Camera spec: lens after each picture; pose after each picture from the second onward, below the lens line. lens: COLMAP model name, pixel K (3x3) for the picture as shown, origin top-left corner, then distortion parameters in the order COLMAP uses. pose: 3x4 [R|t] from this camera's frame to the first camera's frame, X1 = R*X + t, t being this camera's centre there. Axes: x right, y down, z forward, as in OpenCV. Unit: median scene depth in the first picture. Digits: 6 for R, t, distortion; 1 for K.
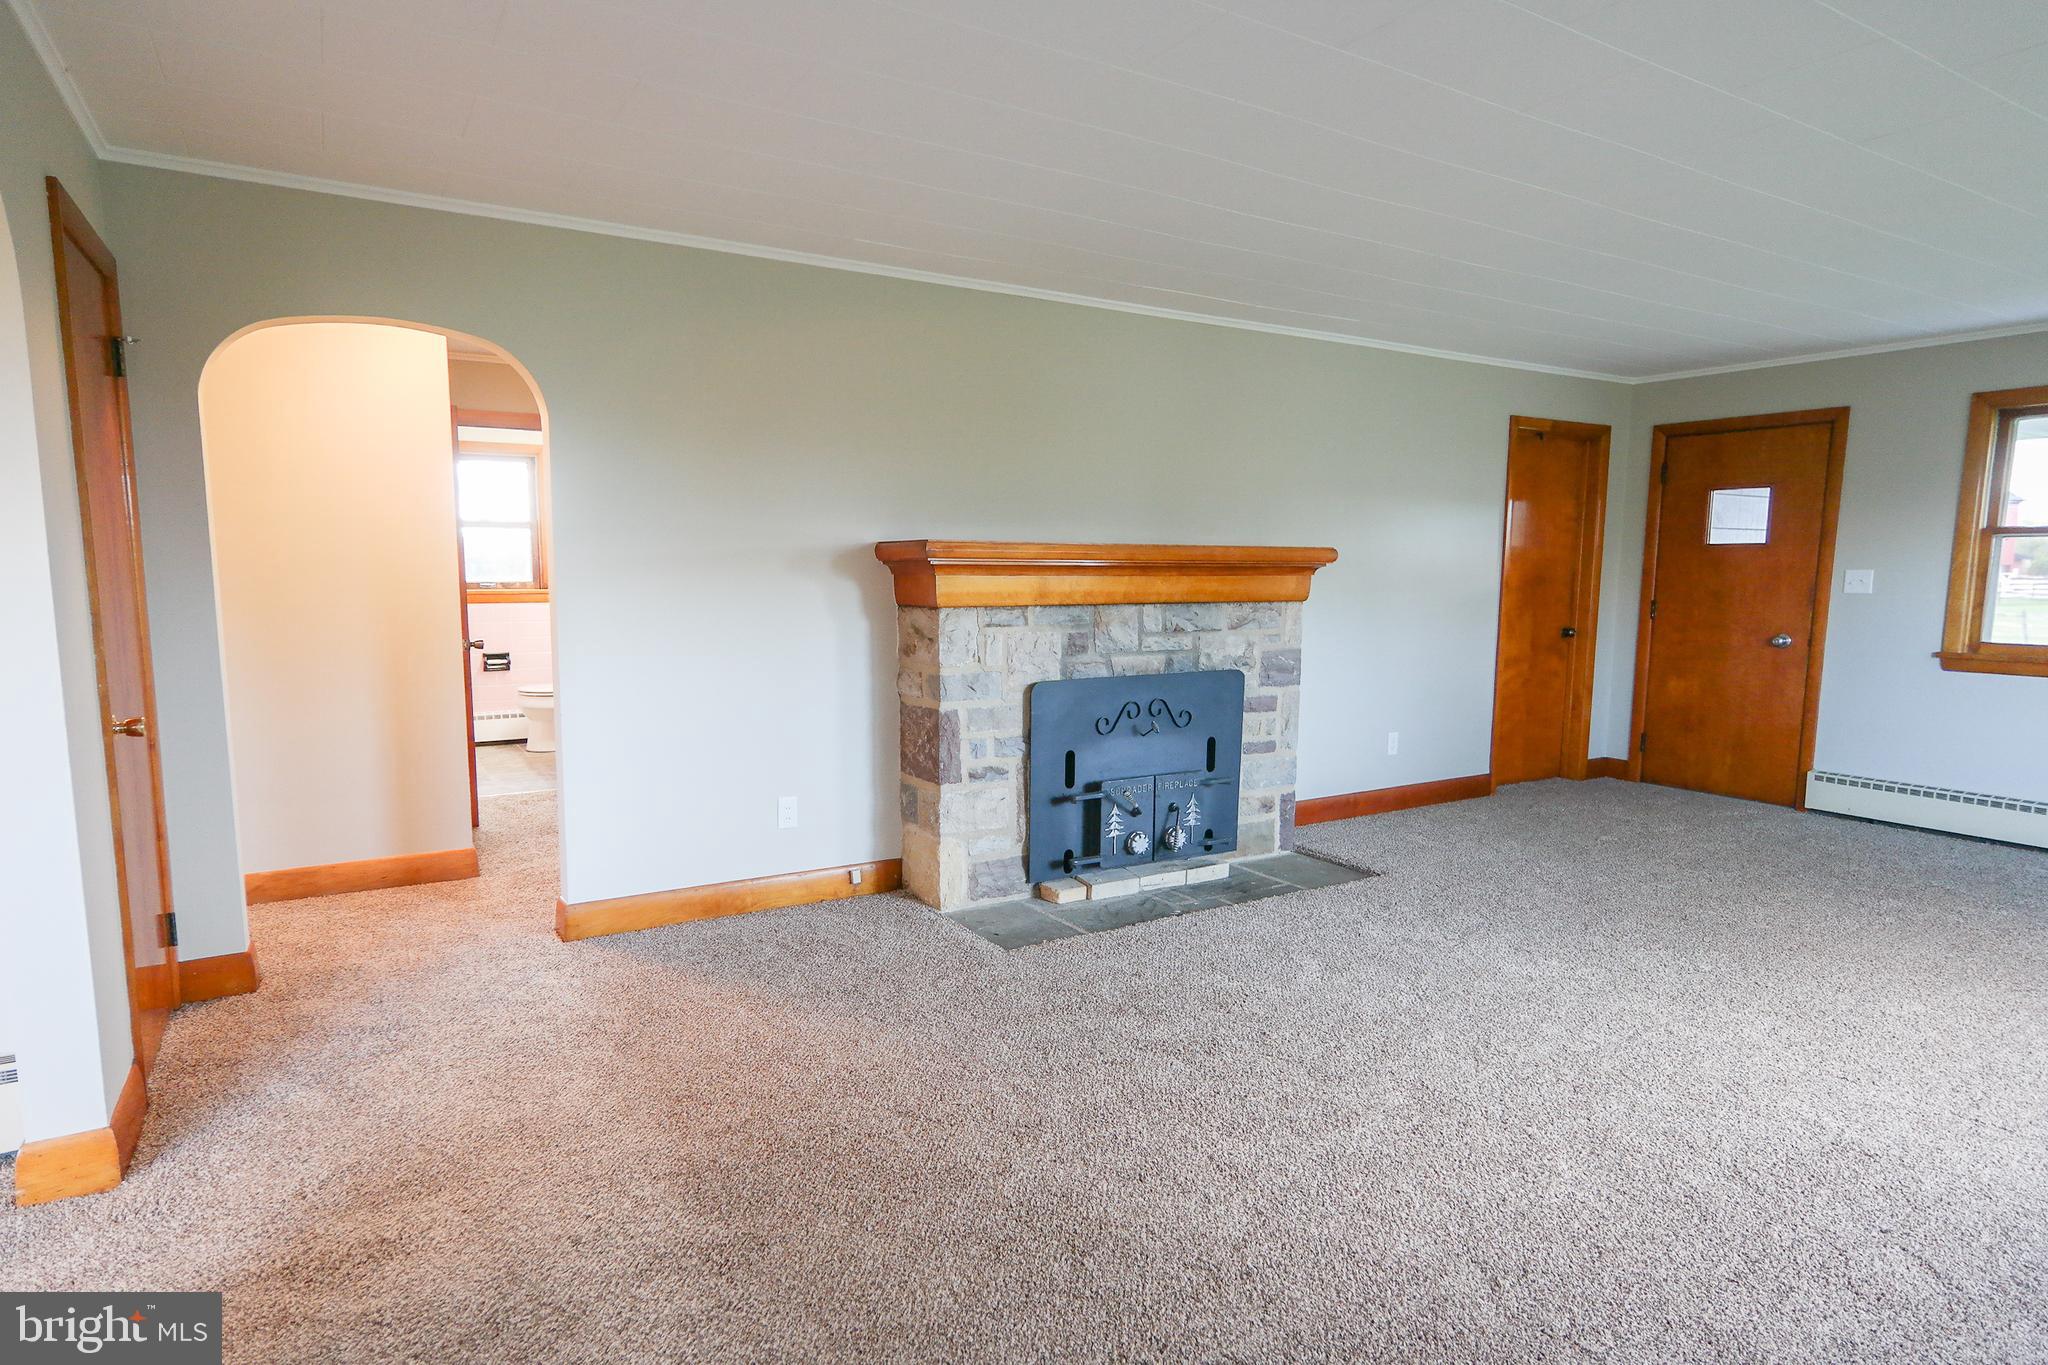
lens RADIAL K [[1101.6, 0, 1024.6], [0, 1101.6, 688.9], [0, 0, 1]] dist [0.008600, 0.002942]
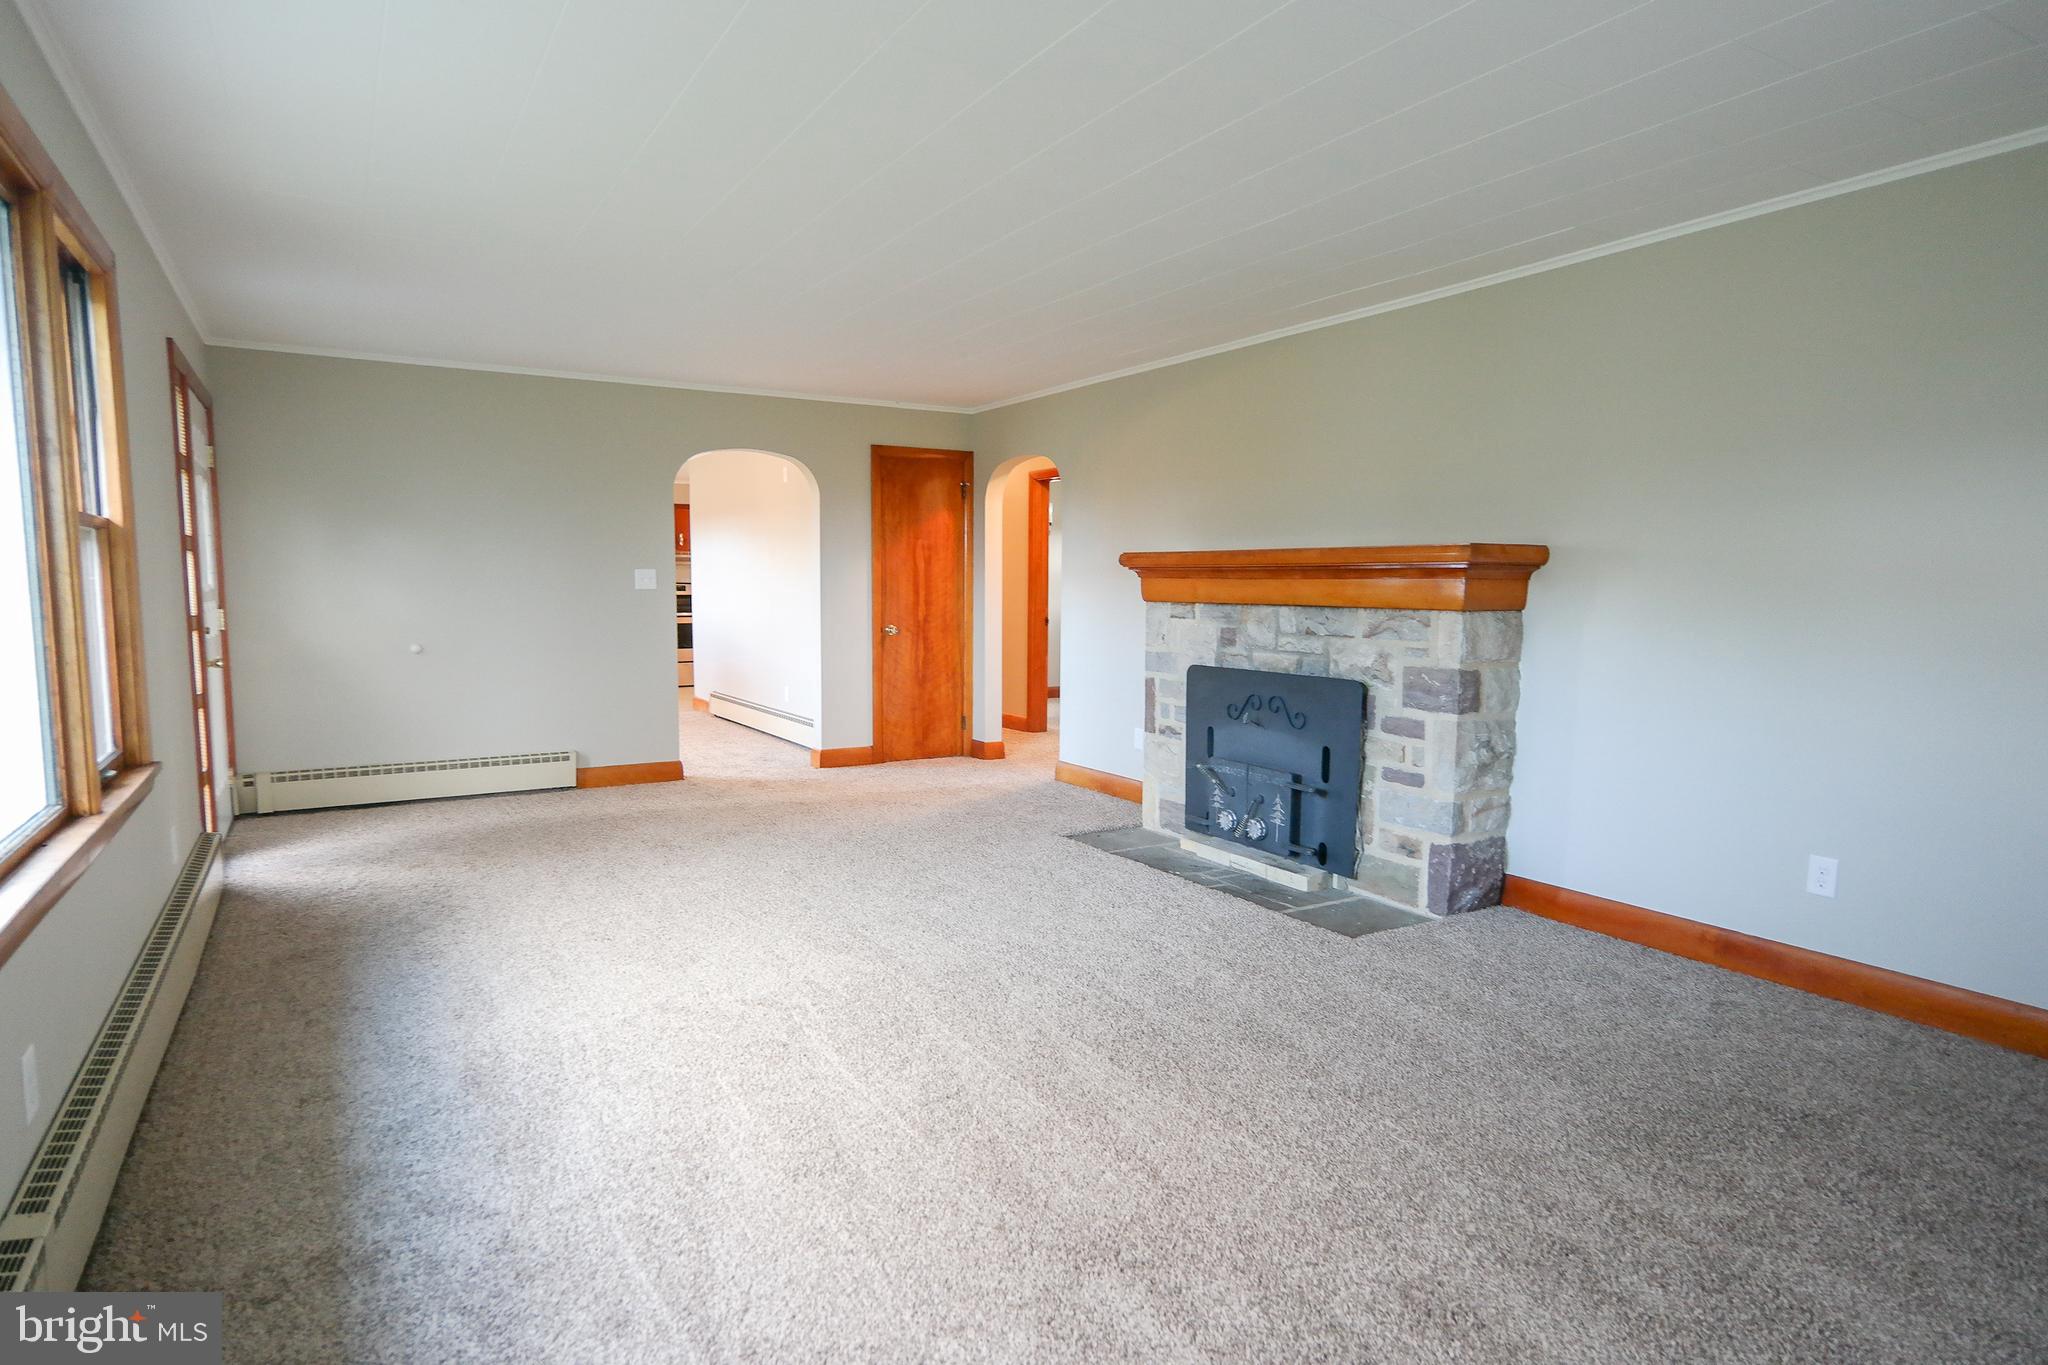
lens RADIAL K [[1101.6, 0, 1024.7], [0, 1101.6, 678.4], [0, 0, 1]] dist [0.008600, 0.002942]
pose [[0.036348, 0.086129, -0.995621, 1.130509], [-0.118836, 0.989582, 0.081268, -0.063084], [0.992248, 0.115362, 0.046205, 0.699490]]
